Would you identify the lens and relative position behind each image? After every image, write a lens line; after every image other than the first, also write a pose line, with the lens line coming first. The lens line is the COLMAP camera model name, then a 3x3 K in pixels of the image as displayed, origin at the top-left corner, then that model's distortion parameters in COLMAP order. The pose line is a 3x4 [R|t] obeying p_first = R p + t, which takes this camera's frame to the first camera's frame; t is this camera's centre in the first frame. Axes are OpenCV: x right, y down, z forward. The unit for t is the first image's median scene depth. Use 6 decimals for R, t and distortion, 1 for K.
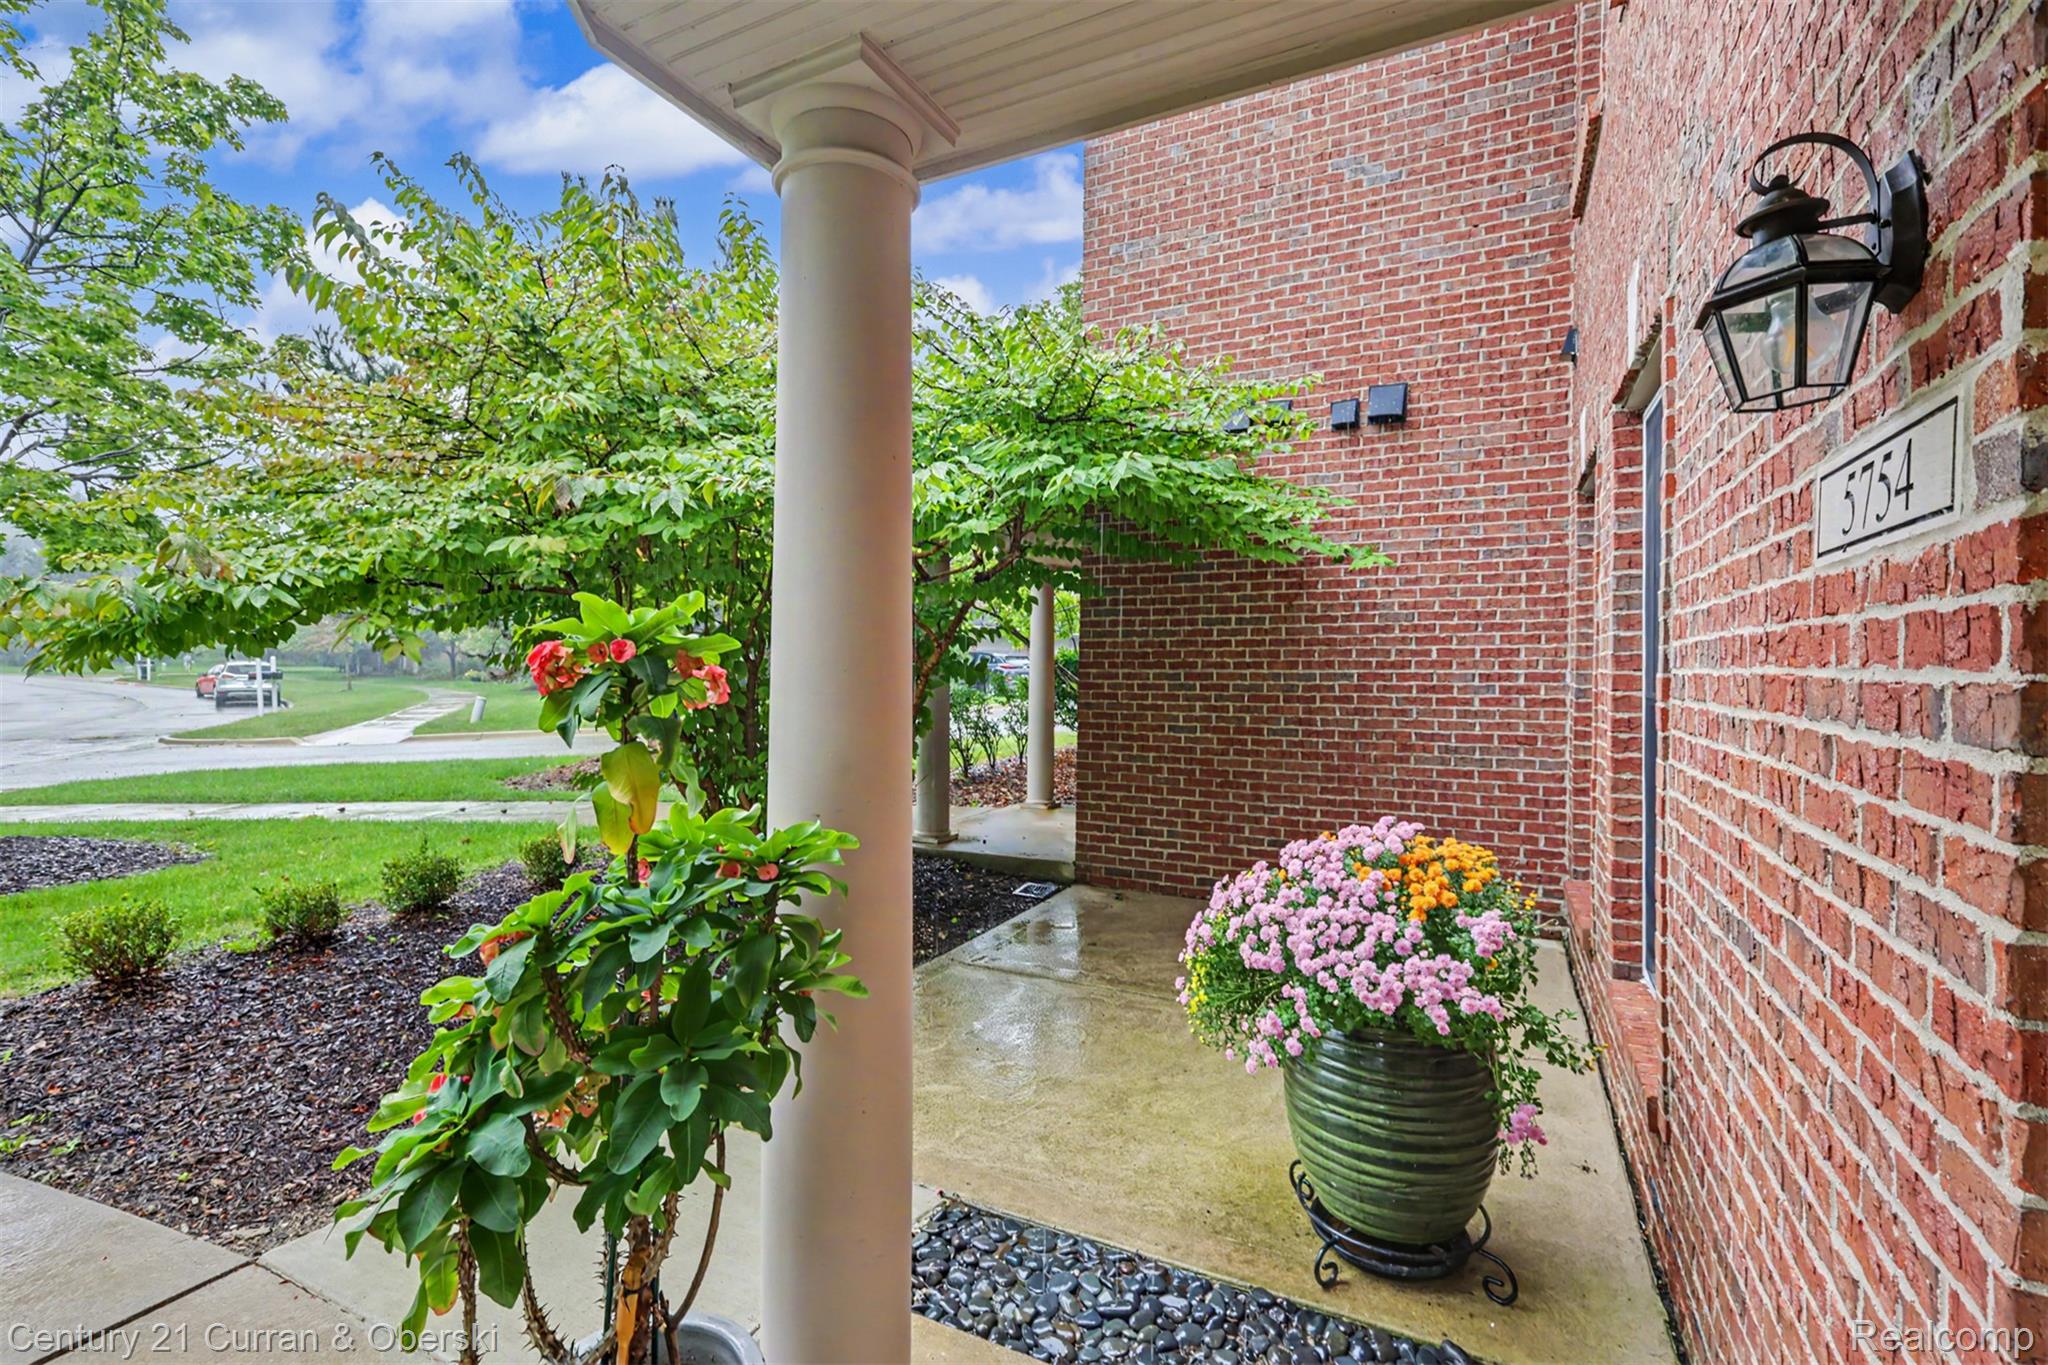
lens RADIAL K [[903.0, 0, 1029.5], [0, 903.0, 675.5], [0, 0, 1]] dist [0.003999, -0.000366]
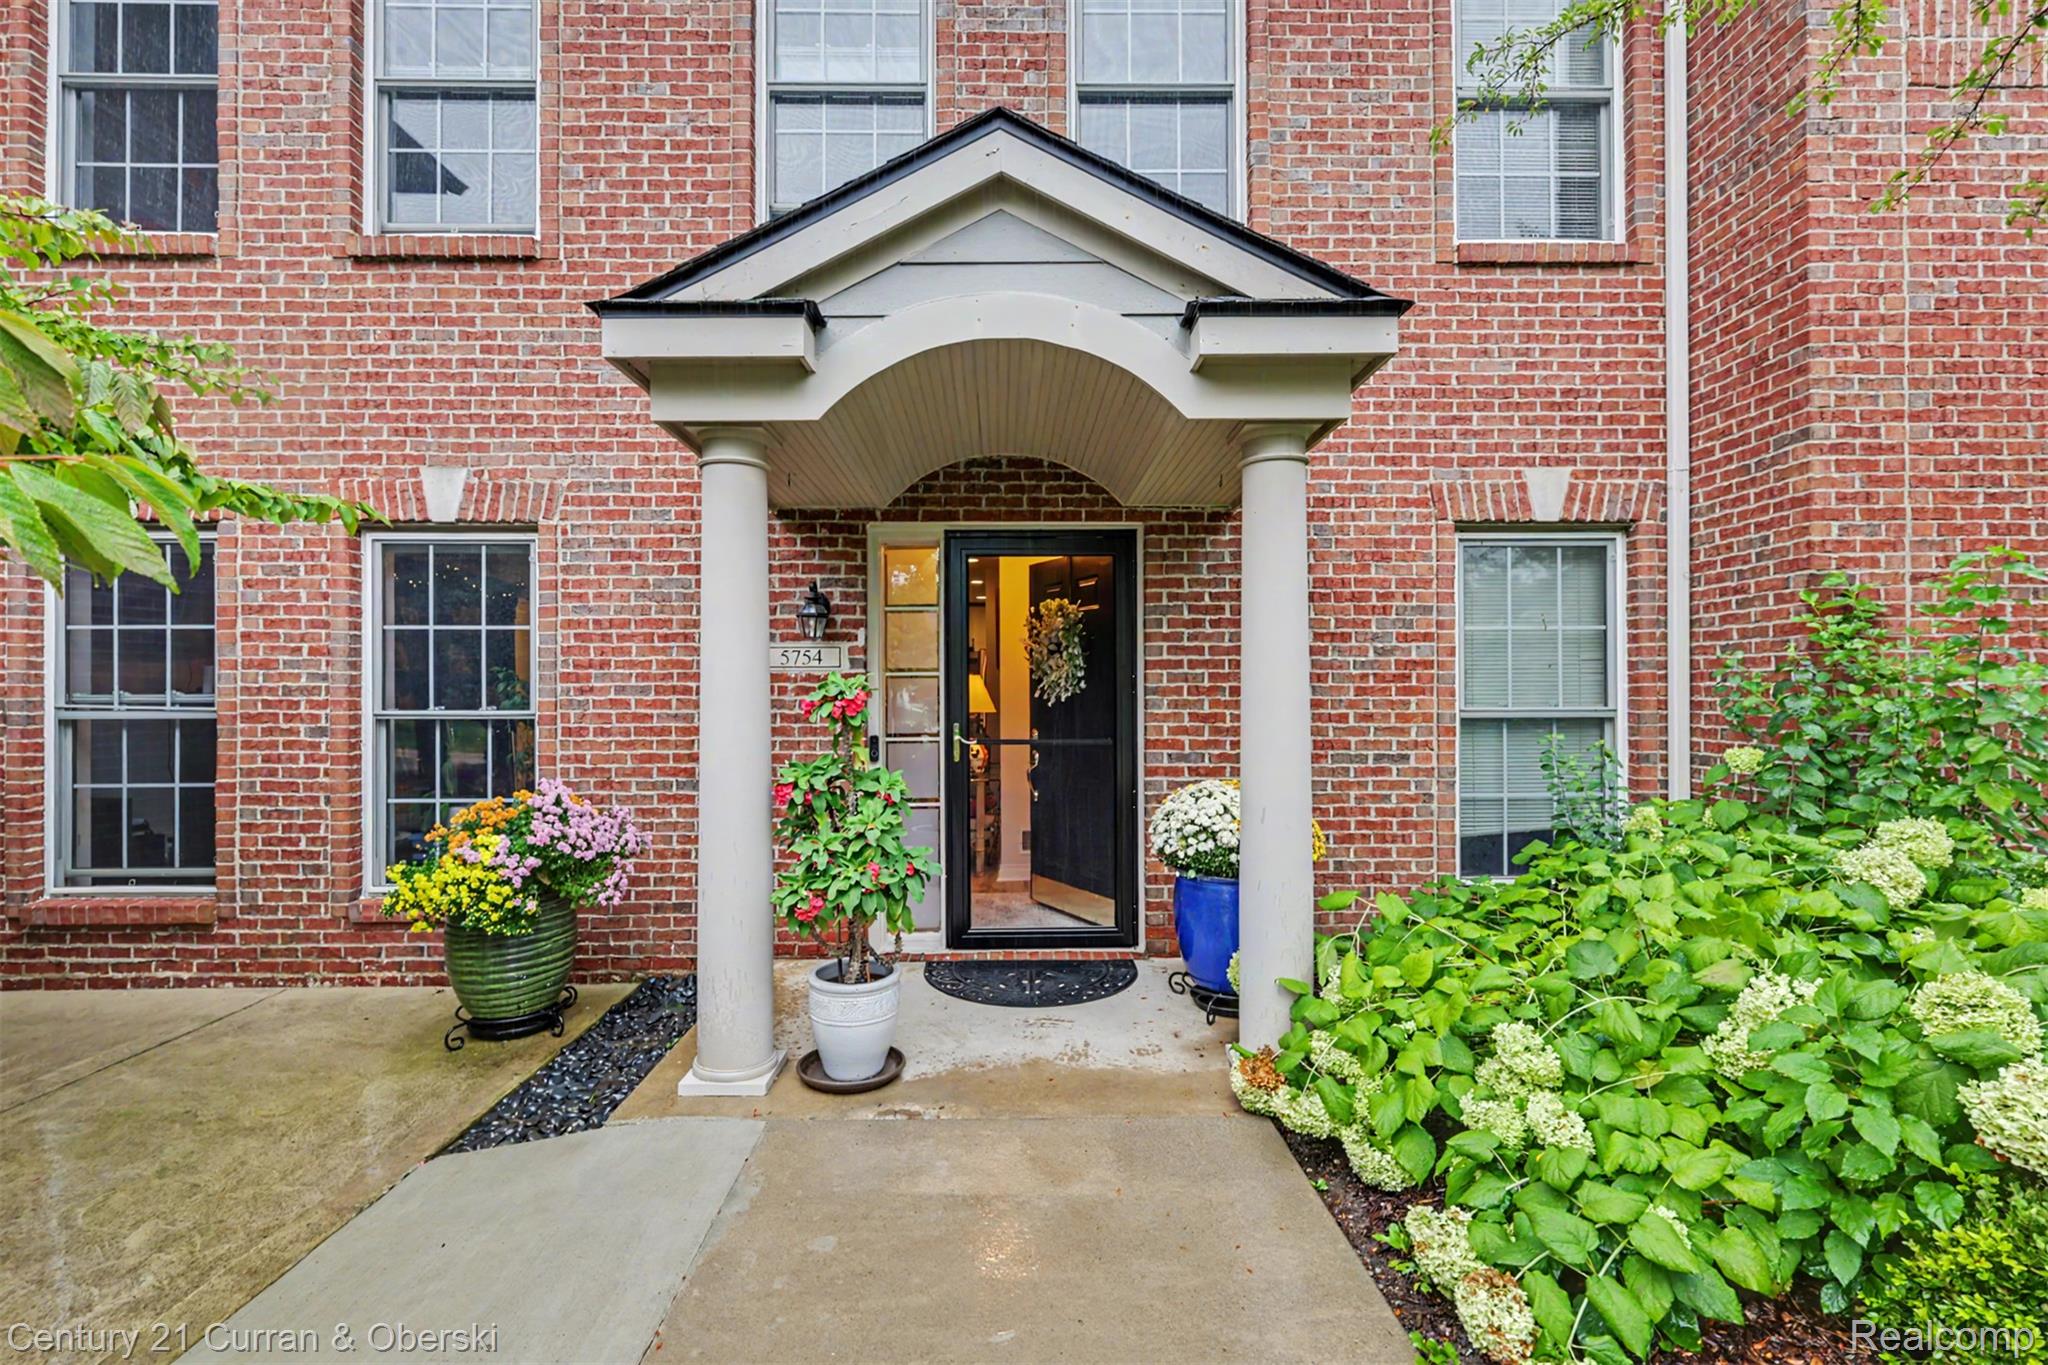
lens RADIAL K [[903.0, 0, 1017.5], [0, 903.0, 687.7], [0, 0, 1]] dist [0.003999, -0.000366]
pose [[-0.465718, -0.000332, 0.884933, -0.704167], [0.003854, 0.999990, 0.002403, -0.013467], [-0.884925, 0.004530, -0.465712, 0.417397]]
